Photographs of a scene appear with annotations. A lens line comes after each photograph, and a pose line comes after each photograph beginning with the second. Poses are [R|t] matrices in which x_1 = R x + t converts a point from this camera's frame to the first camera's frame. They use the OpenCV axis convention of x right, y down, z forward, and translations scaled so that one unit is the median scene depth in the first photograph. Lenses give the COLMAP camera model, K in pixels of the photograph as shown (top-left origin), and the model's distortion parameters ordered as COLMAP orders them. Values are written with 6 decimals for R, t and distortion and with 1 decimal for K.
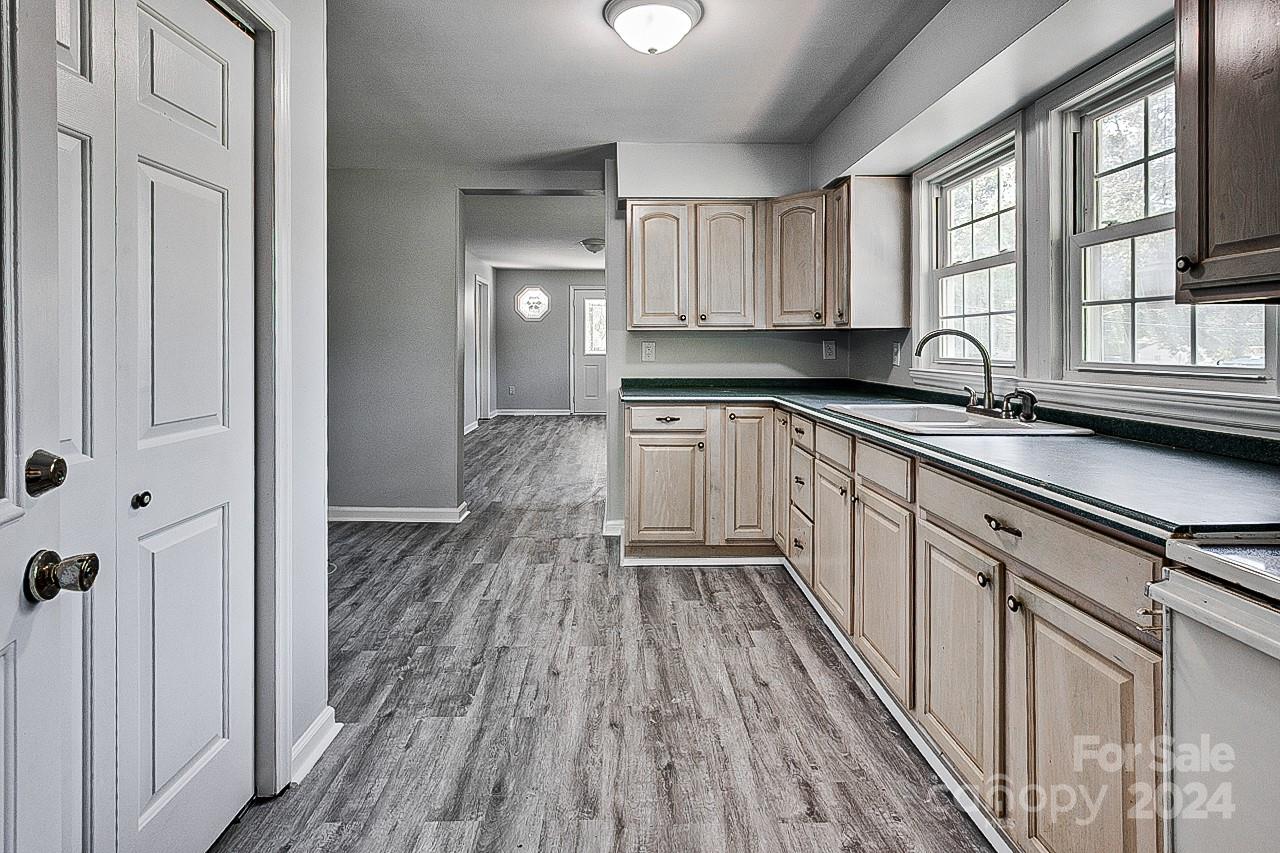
lens RADIAL K [[615.5, 0, 613.6], [0, 615.5, 335.0], [0, 0, 1]] dist [-0.011730, 0.004723]
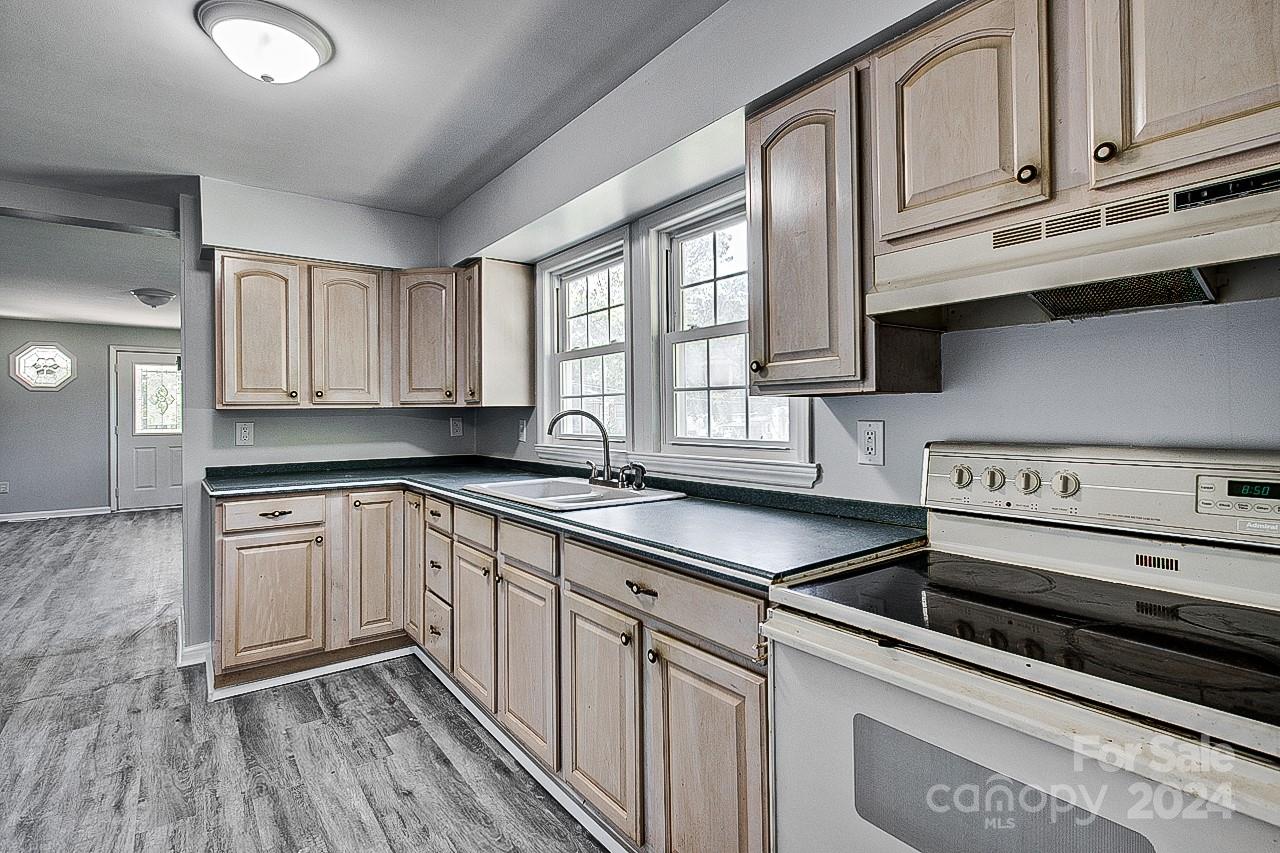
lens RADIAL K [[615.5, 0, 620.2], [0, 615.5, 400.0], [0, 0, 1]] dist [-0.011730, 0.004723]
pose [[0.809528, -0.000182, 0.587081, -0.038589], [0.006091, 0.999949, -0.008088, -0.017578], [-0.587049, 0.010123, 0.809488, 0.052224]]
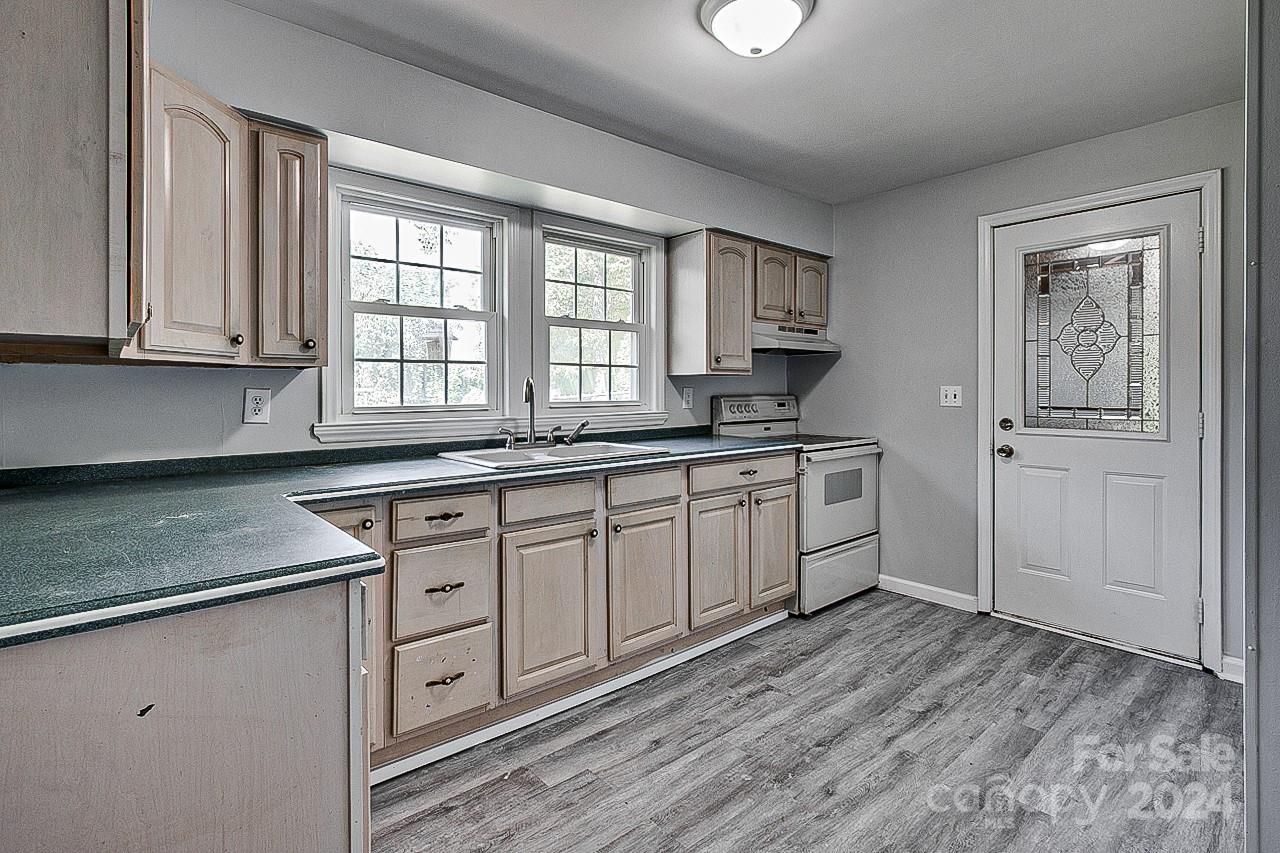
lens RADIAL K [[615.5, 0, 647.9], [0, 615.5, 388.6], [0, 0, 1]] dist [-0.011730, 0.004723]
pose [[-0.661568, -0.004121, 0.749874, -0.455336], [-0.012800, 0.999901, -0.005797, 0.016329], [-0.749776, -0.013433, -0.661555, 1.607701]]
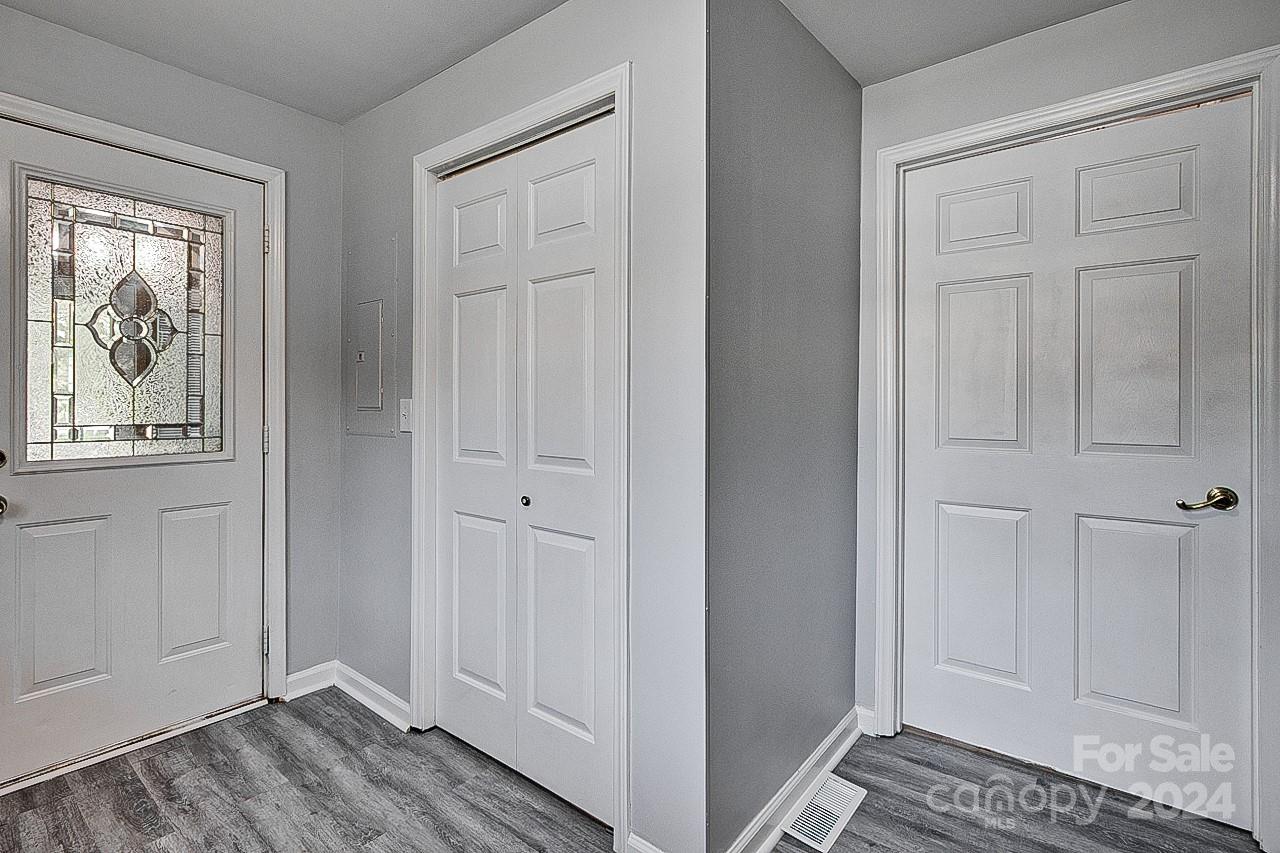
lens RADIAL K [[615.5, 0, 643.2], [0, 615.5, 396.9], [0, 0, 1]] dist [-0.011730, 0.004723]
pose [[-0.626943, -0.011719, -0.778977, 0.160727], [0.002093, 0.999858, -0.016726, 0.010595], [0.779062, -0.012116, -0.626829, 1.231997]]
